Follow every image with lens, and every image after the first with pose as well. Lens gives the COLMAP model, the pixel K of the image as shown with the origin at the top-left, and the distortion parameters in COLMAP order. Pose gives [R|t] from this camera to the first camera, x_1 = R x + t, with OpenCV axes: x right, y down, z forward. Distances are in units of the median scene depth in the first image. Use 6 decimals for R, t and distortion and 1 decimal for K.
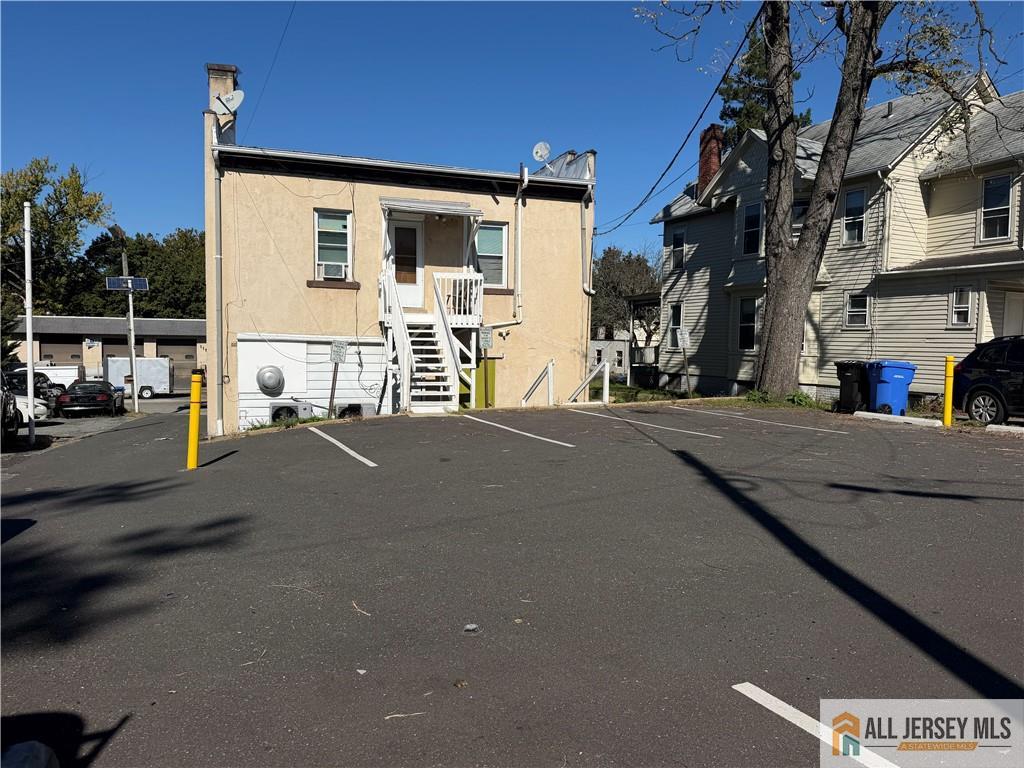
lens RADIAL K [[732.9, 0, 513.9], [0, 732.9, 388.3], [0, 0, 1]] dist [0.086119, -0.003356]
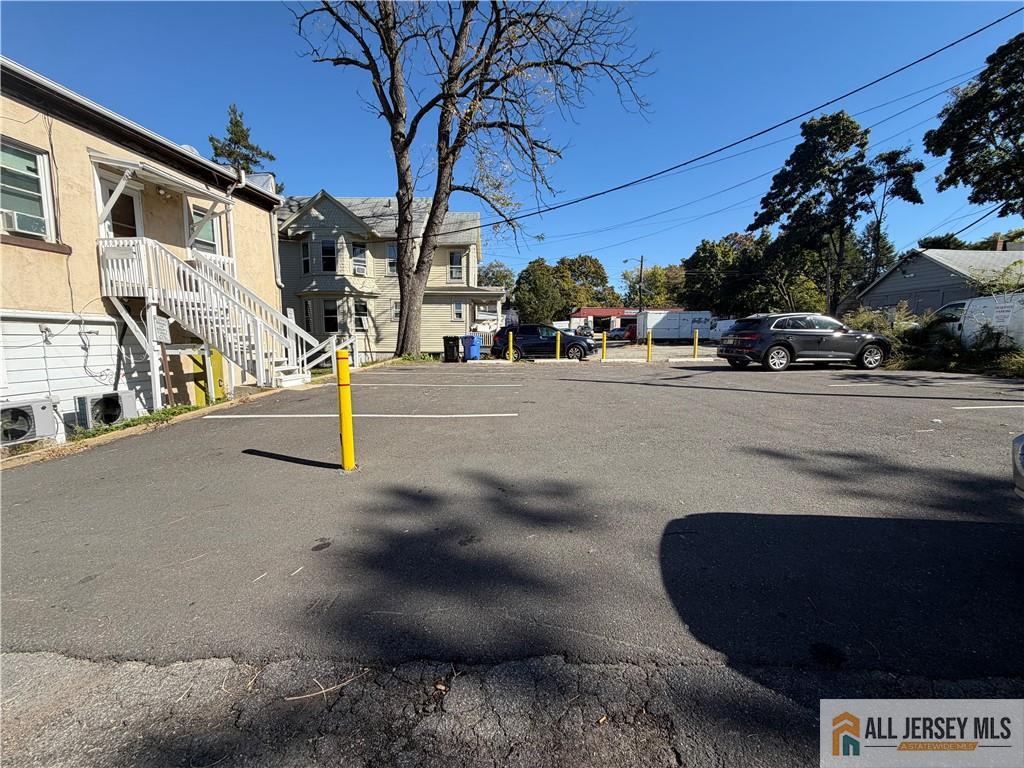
lens RADIAL K [[407.6, 0, 517.4], [0, 407.6, 375.4], [0, 0, 1]] dist [-0.000006, -0.000294]
pose [[0.435389, -0.099135, 0.894768, -0.395468], [0.066991, 0.994730, 0.077613, -0.003914], [-0.897747, 0.026149, 0.439735, 0.352069]]
